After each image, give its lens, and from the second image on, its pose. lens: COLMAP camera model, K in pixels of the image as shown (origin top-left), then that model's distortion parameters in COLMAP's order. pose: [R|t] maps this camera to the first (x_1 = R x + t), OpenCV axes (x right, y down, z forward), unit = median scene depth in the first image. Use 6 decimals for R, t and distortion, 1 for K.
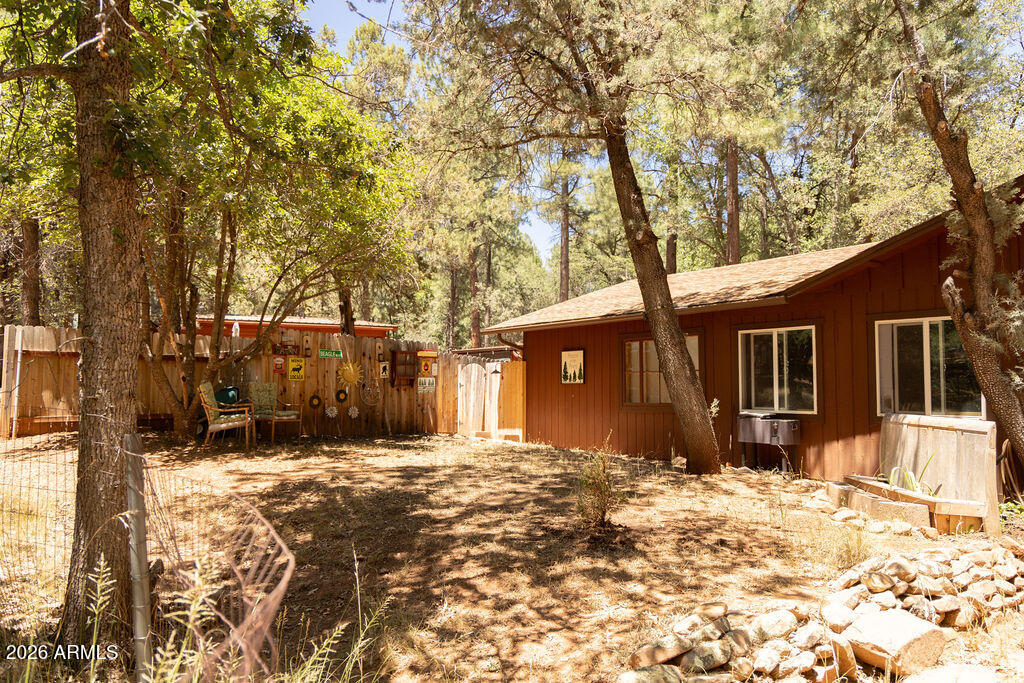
lens RADIAL K [[690.7, 0, 513.9], [0, 690.7, 353.0], [0, 0, 1]] dist [-0.016263, -0.000711]
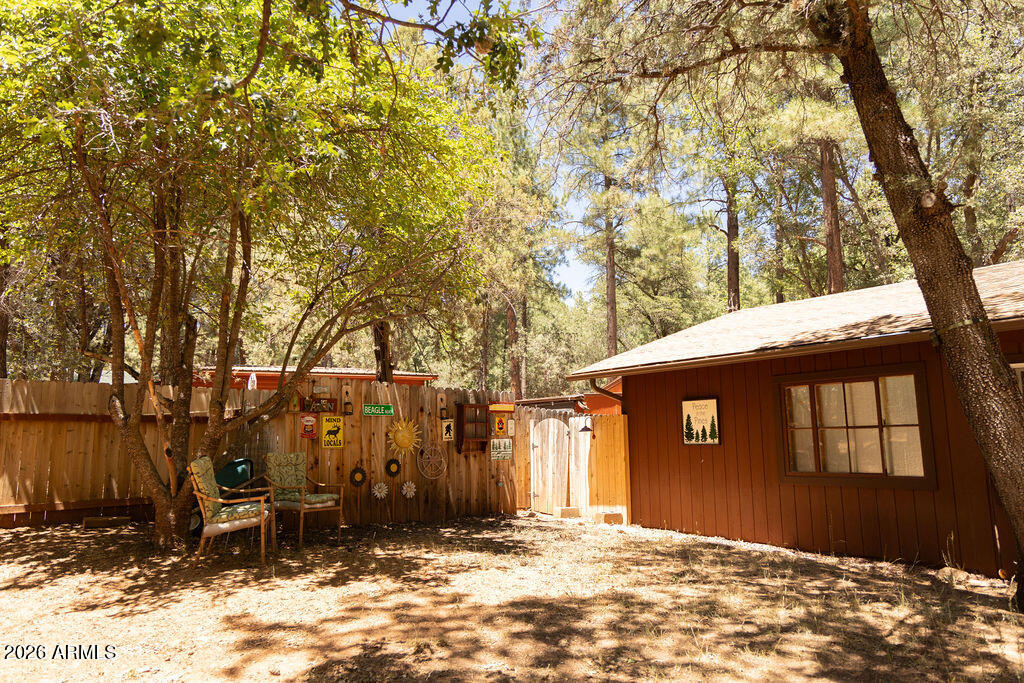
lens RADIAL K [[715.4, 0, 515.1], [0, 715.4, 339.4], [0, 0, 1]] dist [0.009327, 0.002249]
pose [[0.999202, -0.020069, -0.034523, -0.087250], [0.016910, 0.995845, -0.089479, -0.002404], [0.036175, 0.088824, 0.995390, 0.228195]]
